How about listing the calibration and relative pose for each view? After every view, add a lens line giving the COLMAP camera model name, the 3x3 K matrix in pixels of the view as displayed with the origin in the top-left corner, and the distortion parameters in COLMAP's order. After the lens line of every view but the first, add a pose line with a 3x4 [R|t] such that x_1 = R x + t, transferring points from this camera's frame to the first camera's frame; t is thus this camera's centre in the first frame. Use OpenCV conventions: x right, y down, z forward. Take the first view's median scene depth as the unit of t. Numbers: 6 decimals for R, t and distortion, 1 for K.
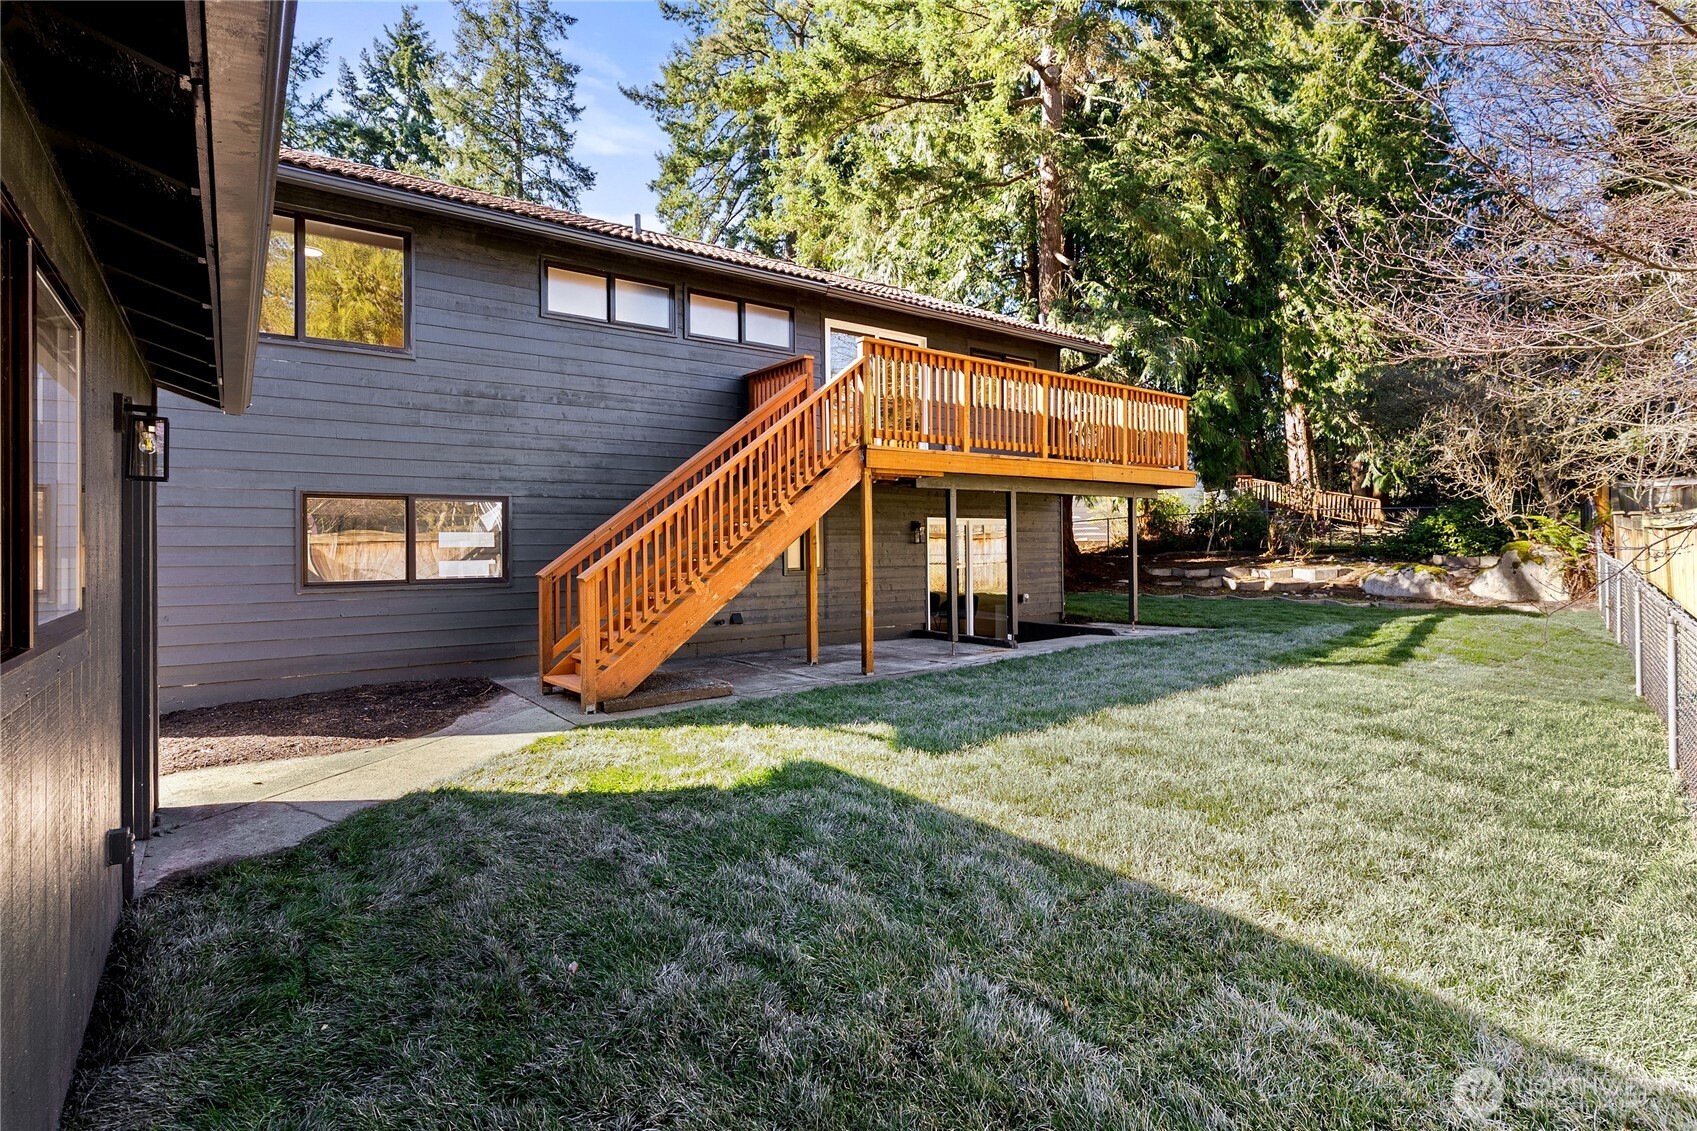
lens RADIAL K [[852.8, 0, 849.1], [0, 852.8, 558.1], [0, 0, 1]] dist [0.009425, -0.000133]
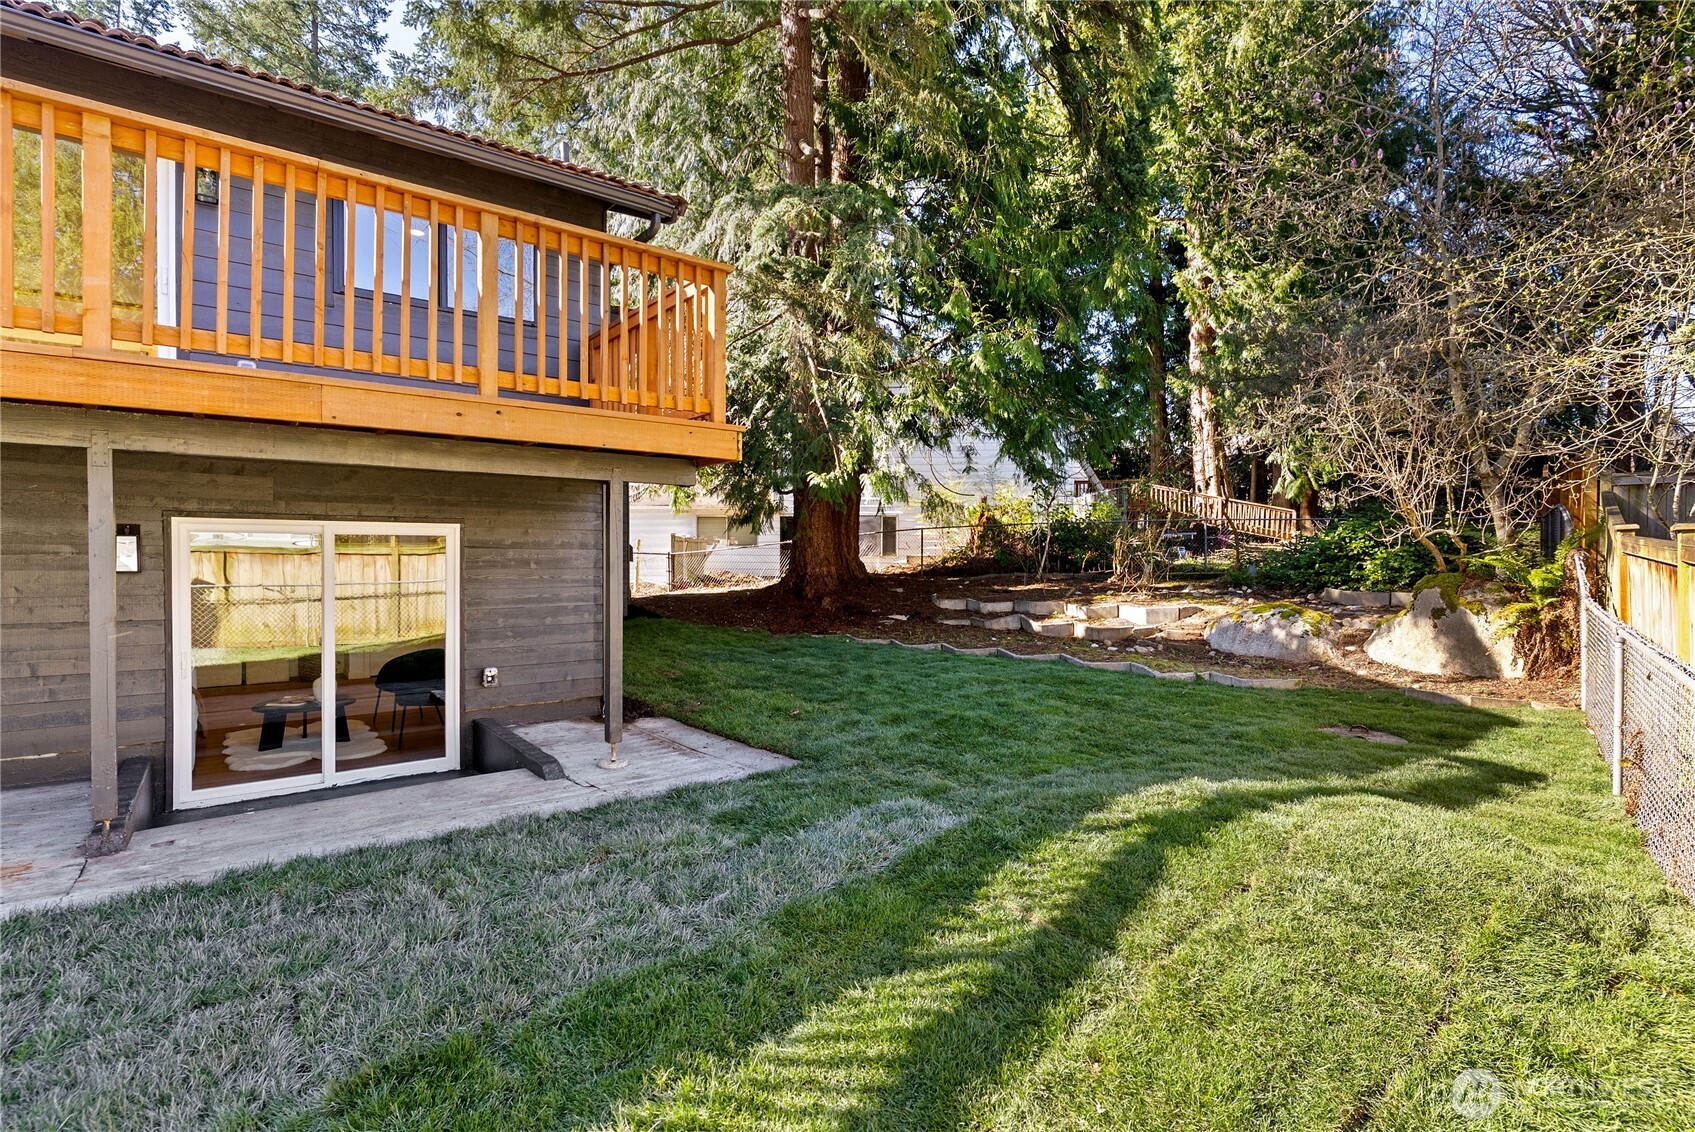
lens RADIAL K [[820.3, 0, 848.2], [0, 820.3, 562.6], [0, 0, 1]] dist [0.001505, -0.000986]
pose [[0.999756, 0.015659, 0.015609, 0.297030], [-0.015633, 0.999876, -0.001788, -0.016537], [-0.015635, 0.001544, 0.999877, 0.363061]]
